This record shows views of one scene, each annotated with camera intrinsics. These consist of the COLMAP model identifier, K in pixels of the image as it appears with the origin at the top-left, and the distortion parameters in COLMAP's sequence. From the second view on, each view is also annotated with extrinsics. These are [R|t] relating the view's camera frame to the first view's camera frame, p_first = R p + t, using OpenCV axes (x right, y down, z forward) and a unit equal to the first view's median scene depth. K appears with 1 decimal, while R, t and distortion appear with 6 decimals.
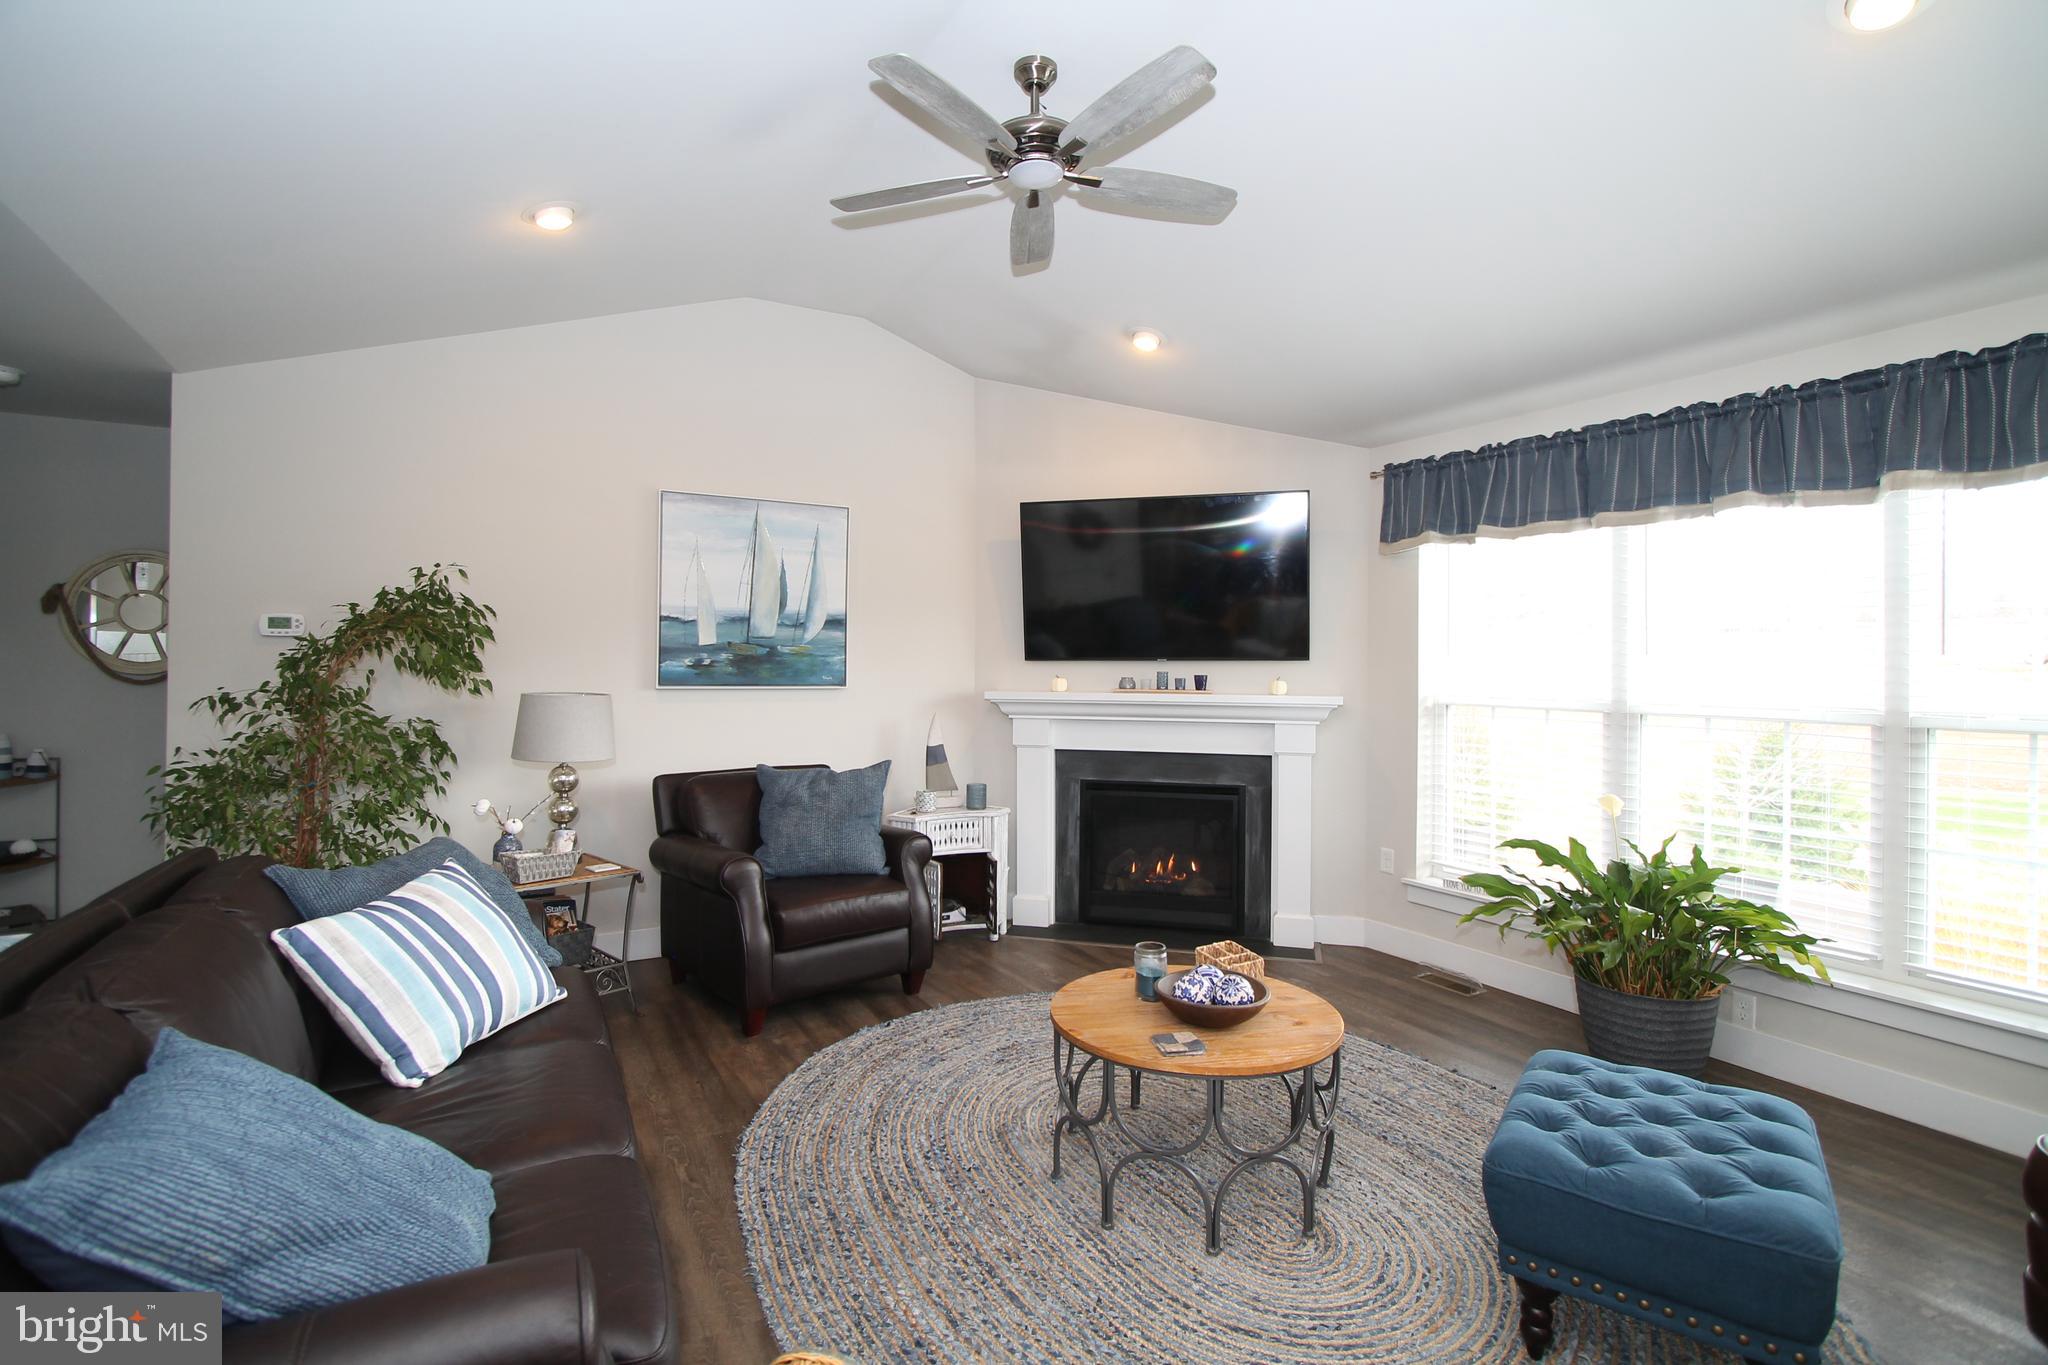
lens RADIAL K [[958.3, 0, 1021.8], [0, 958.3, 657.3], [0, 0, 1]] dist [-0.000170, 0.000052]
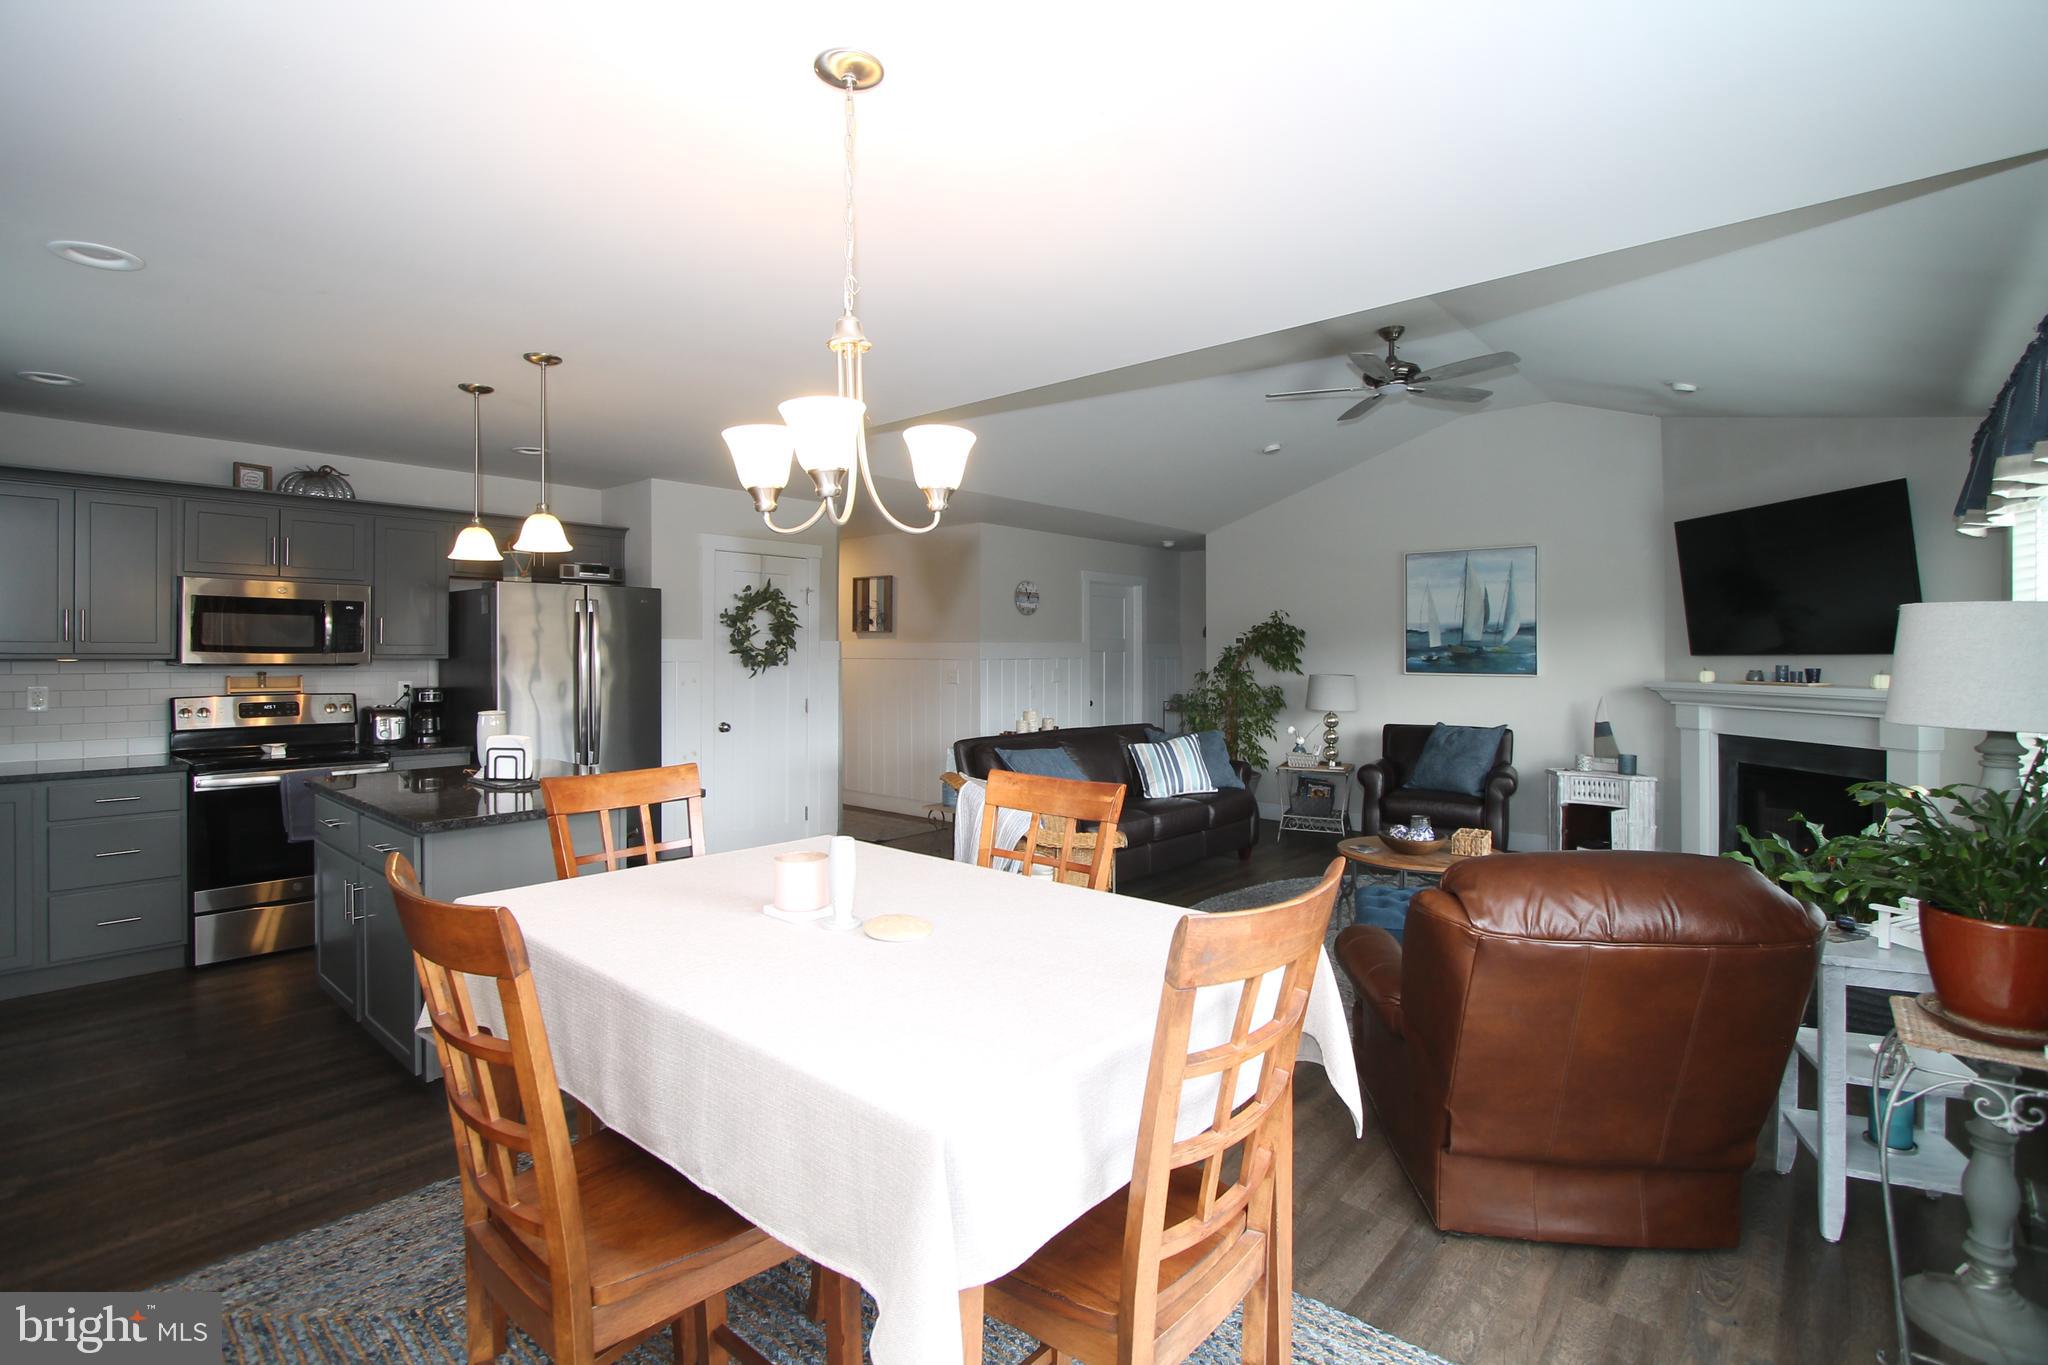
lens RADIAL K [[958.3, 0, 1021.8], [0, 958.3, 657.3], [0, 0, 1]] dist [-0.000170, 0.000052]
pose [[0.320949, -0.004910, -0.947084, 0.934860], [0.008669, 0.999960, -0.002246, 0.001684], [0.947057, -0.007489, 0.320979, -0.151197]]
